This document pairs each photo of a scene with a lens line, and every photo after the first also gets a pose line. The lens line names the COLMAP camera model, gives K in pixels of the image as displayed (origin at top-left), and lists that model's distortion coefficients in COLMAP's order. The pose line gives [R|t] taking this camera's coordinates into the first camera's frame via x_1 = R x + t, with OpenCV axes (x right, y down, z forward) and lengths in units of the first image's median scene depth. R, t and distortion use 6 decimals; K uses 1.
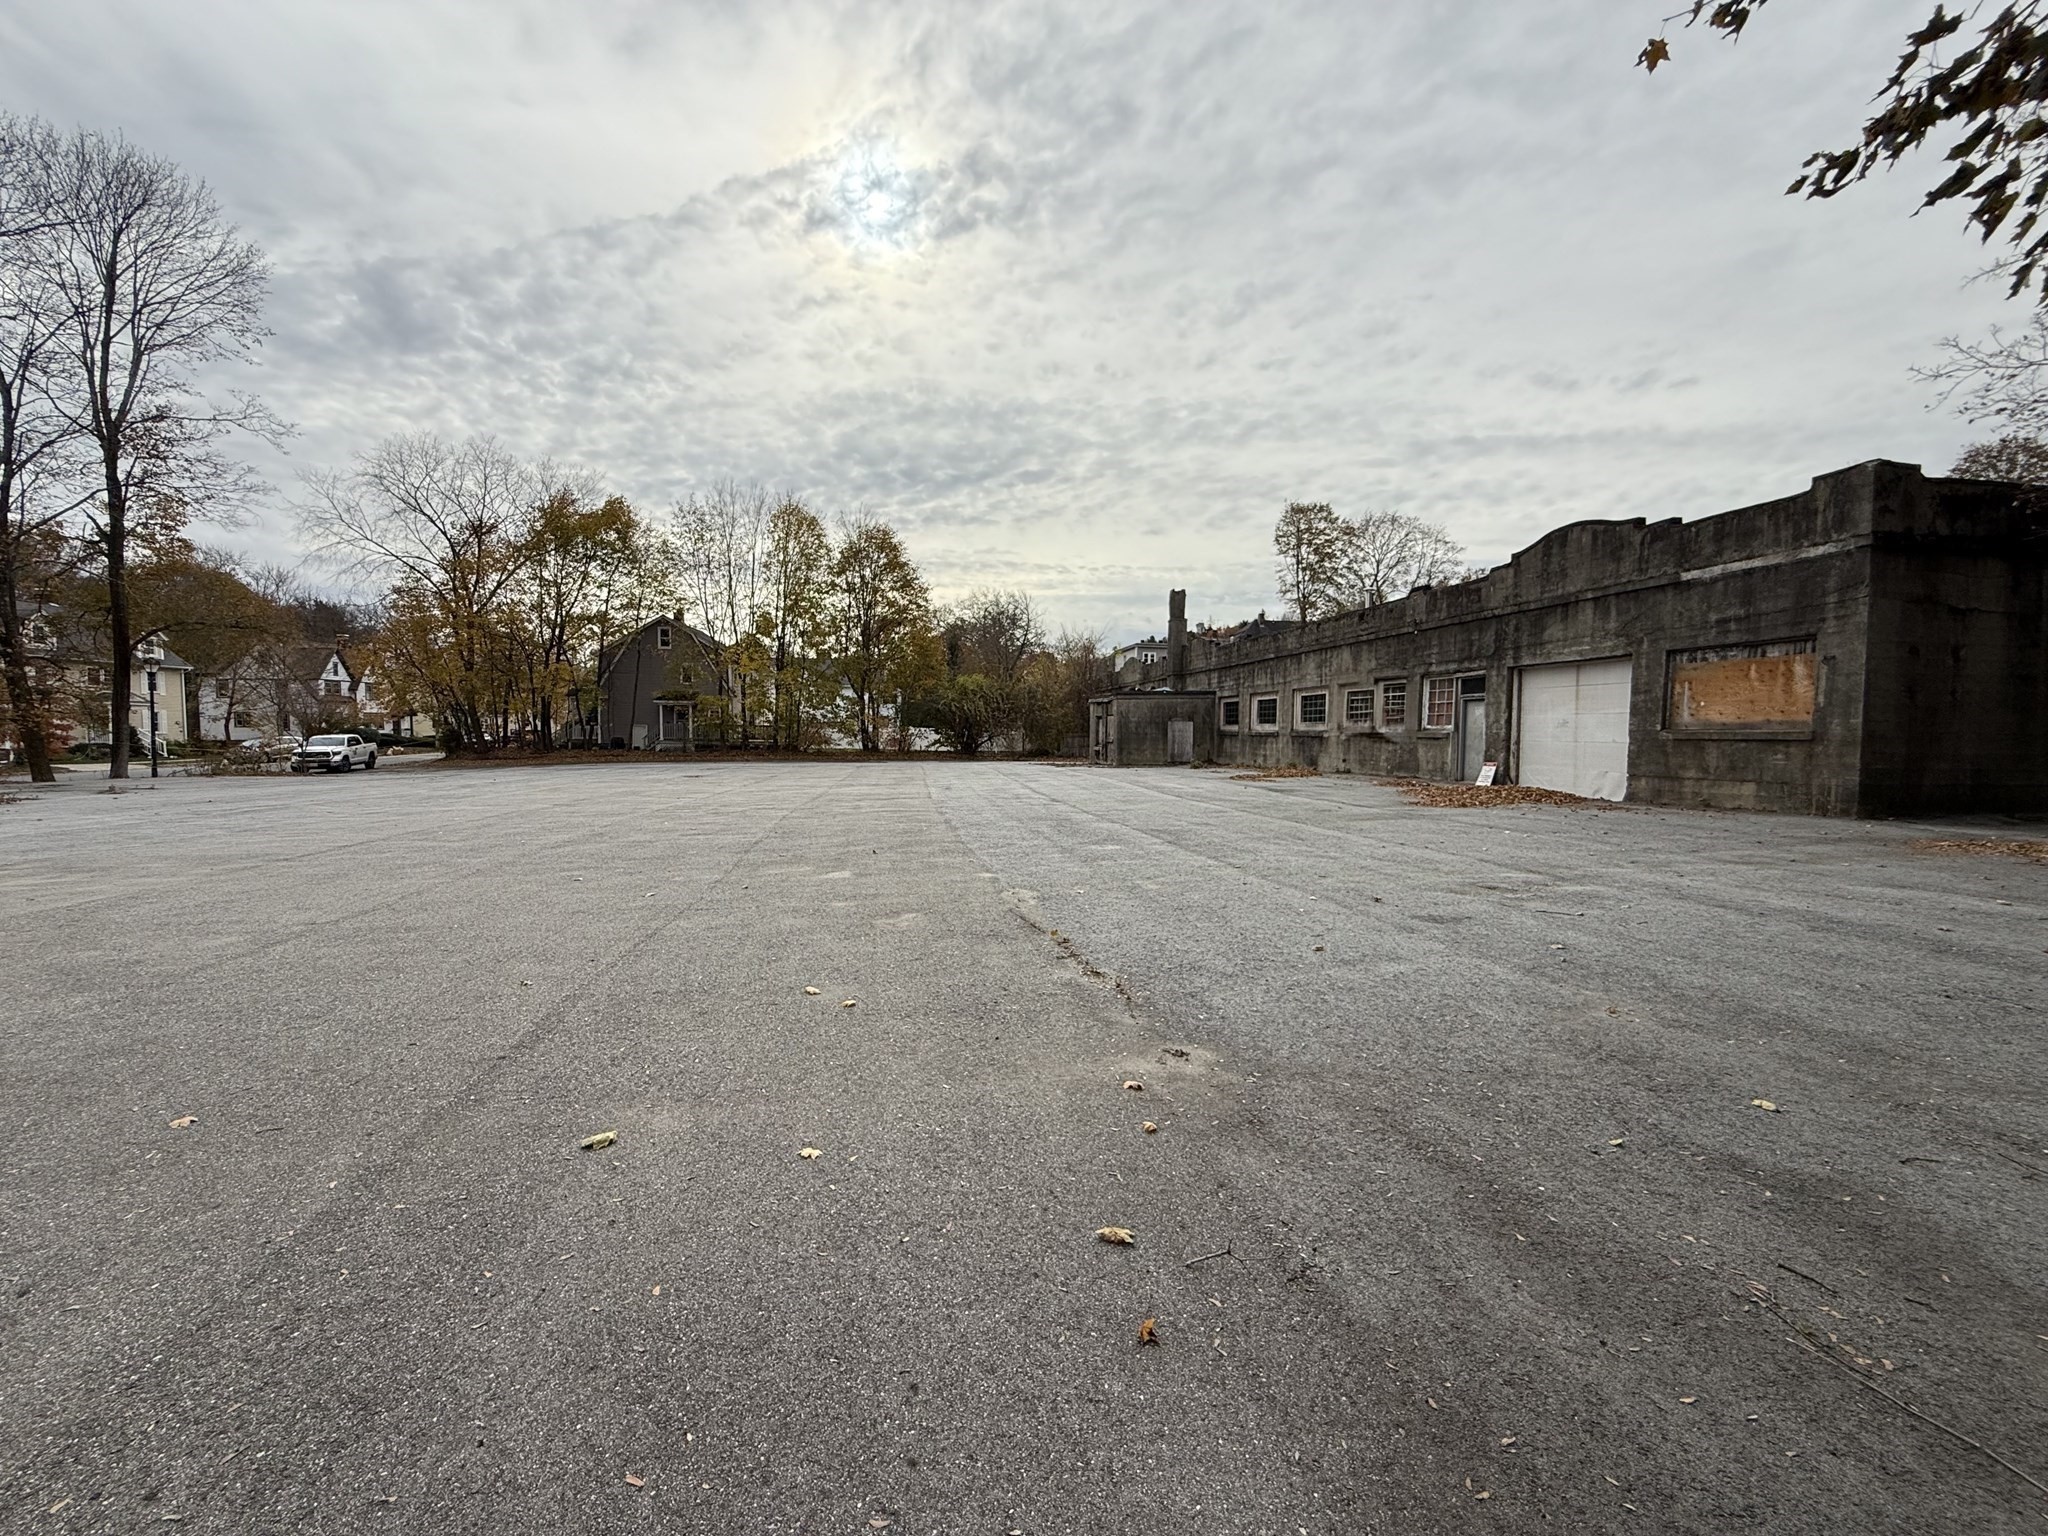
lens RADIAL K [[813.9, 0, 1024.0], [0, 813.9, 768.0], [0, 0, 1]] dist [-0.000527, -0.000063]
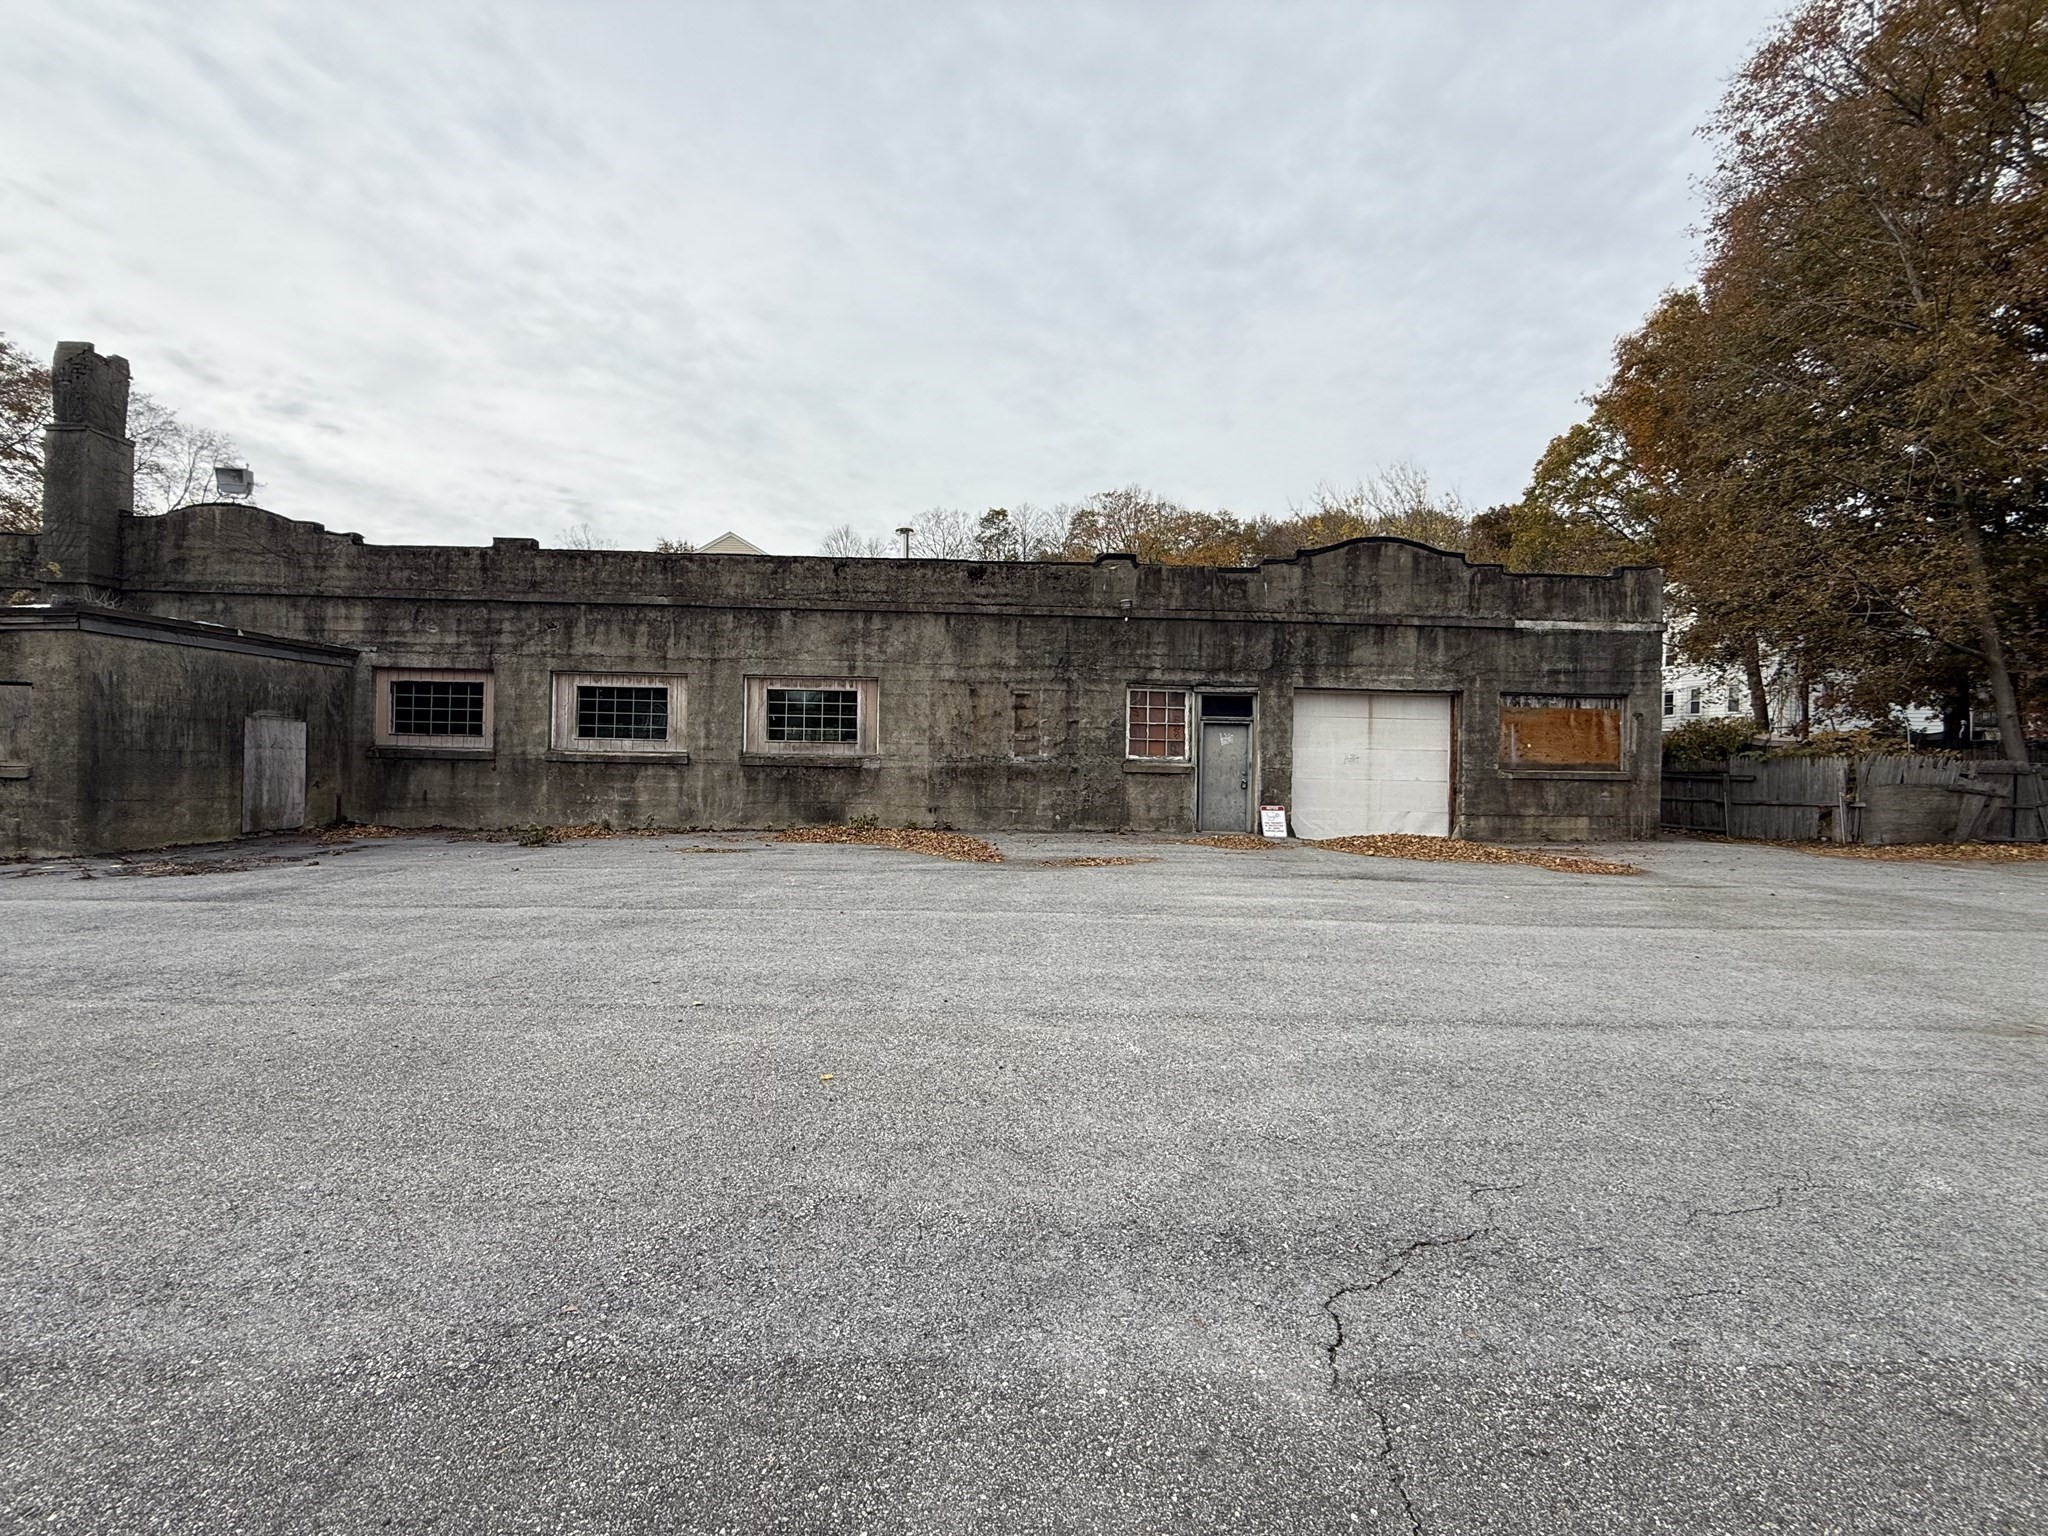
lens RADIAL K [[813.9, 0, 1024.0], [0, 813.9, 768.0], [0, 0, 1]] dist [-0.000527, -0.000063]
pose [[0.127560, -0.000135, 0.991831, -0.294123], [0.025645, 0.999666, -0.003162, -0.058207], [-0.991499, 0.025839, 0.127521, 1.406217]]
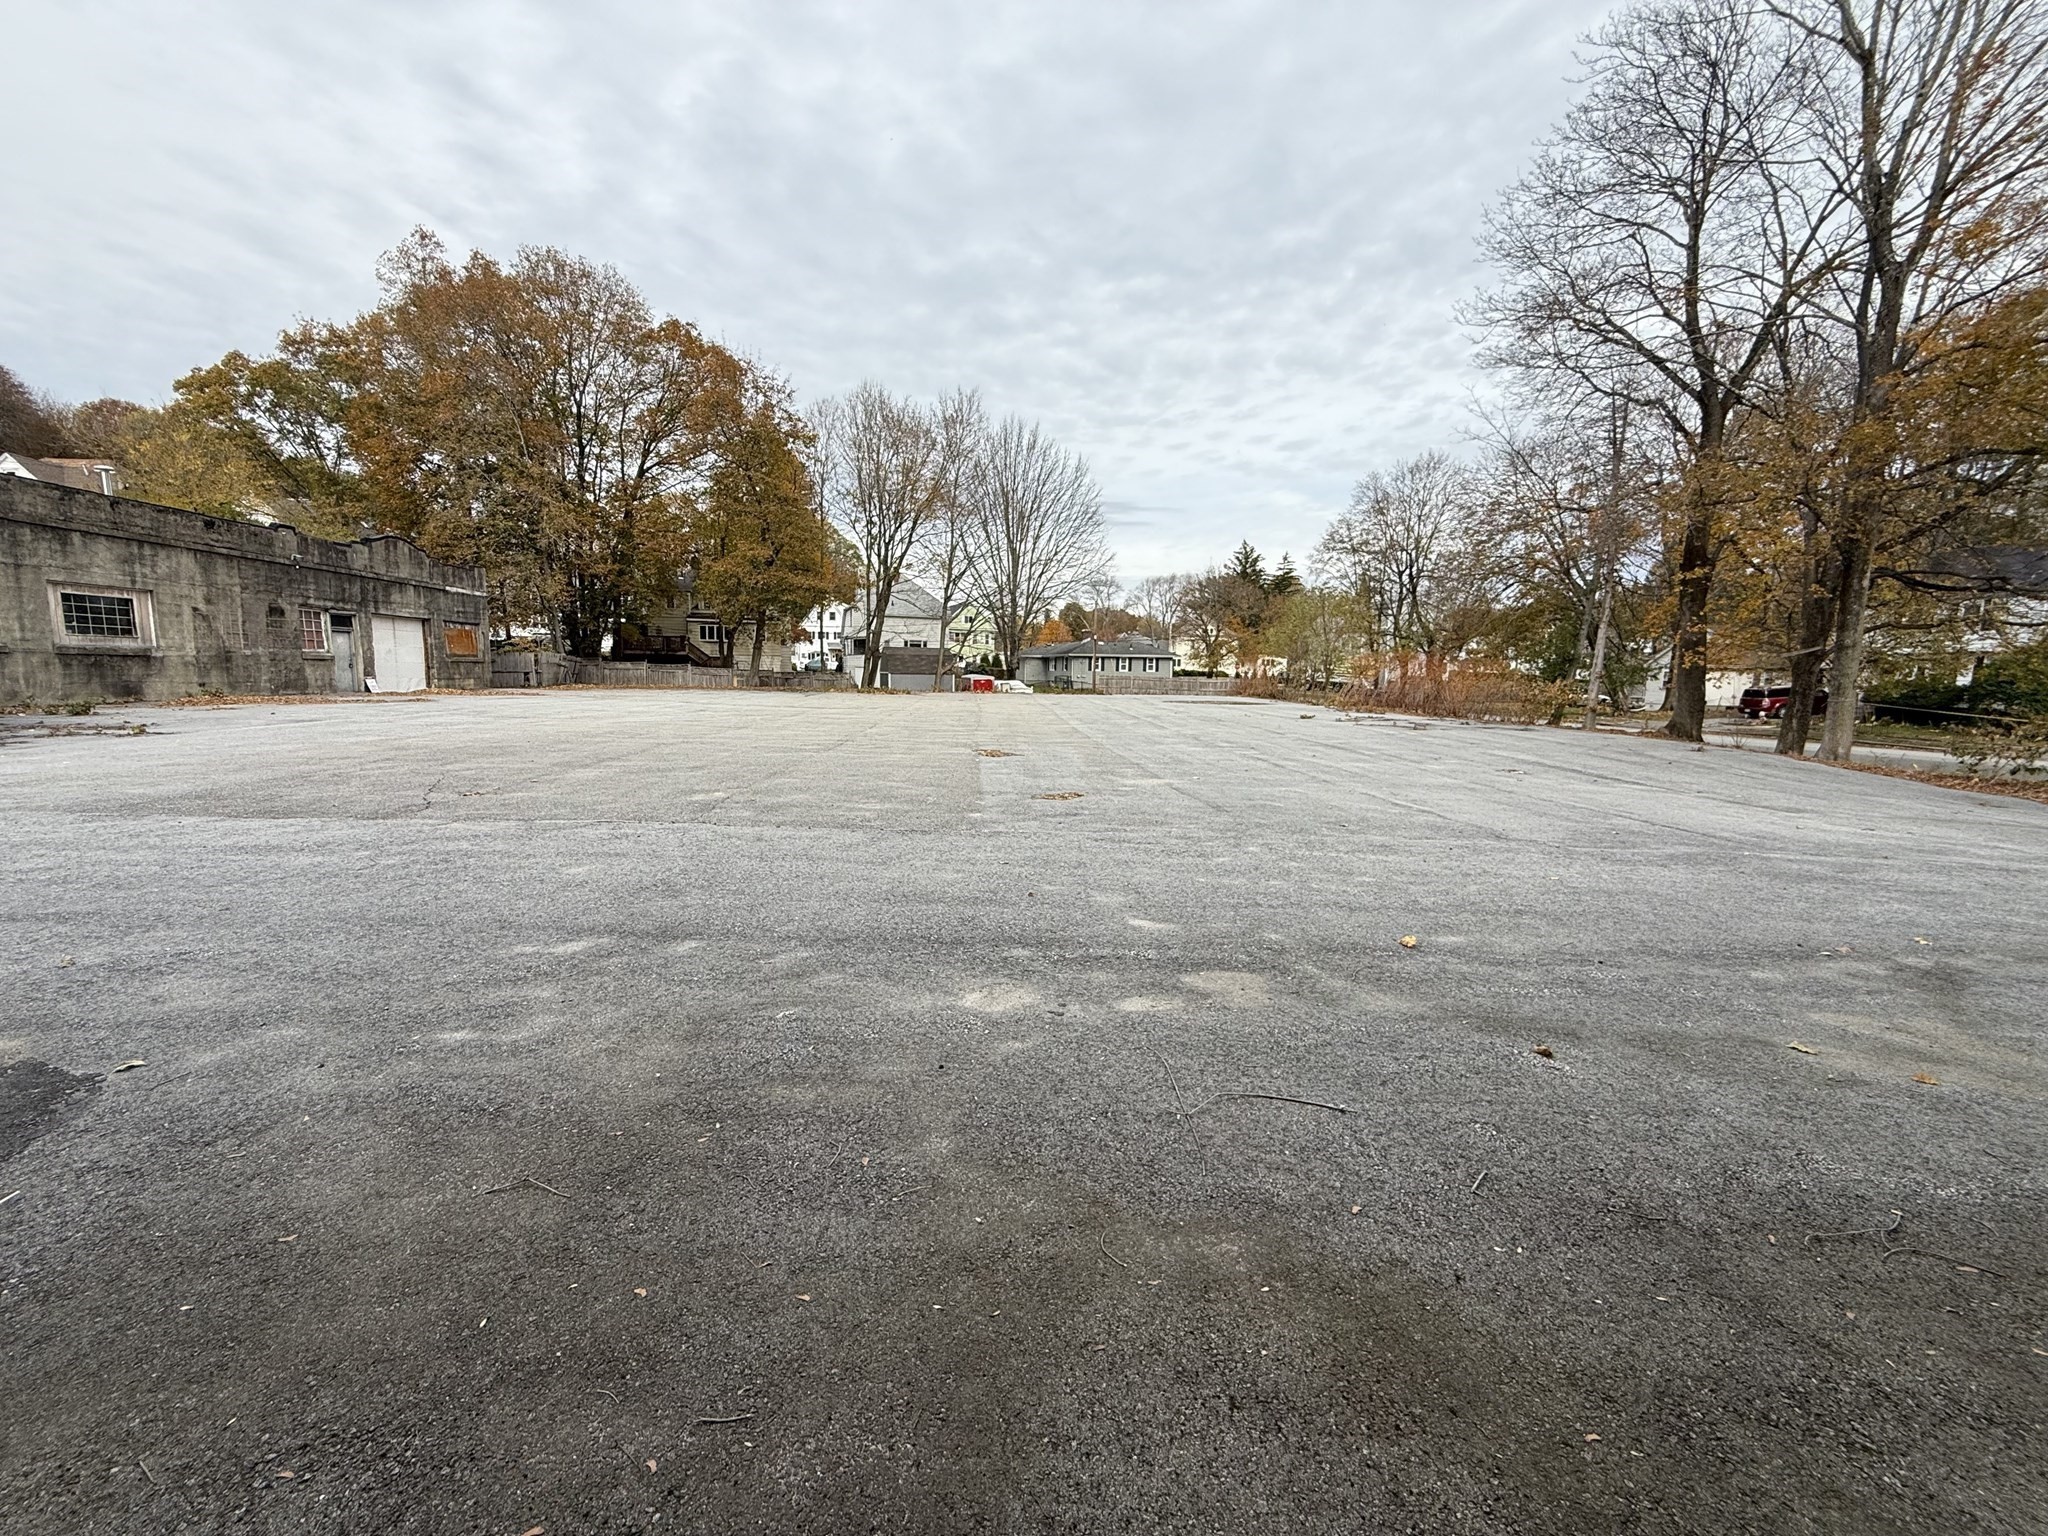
lens RADIAL K [[810.5, 0, 1024.0], [0, 810.5, 768.0], [0, 0, 1]] dist [-0.001822, -0.000114]
pose [[-0.995905, -0.027430, 0.086141, -0.911170], [-0.013388, 0.987102, 0.159535, -0.115534], [-0.089406, 0.157728, -0.983427, 2.919604]]
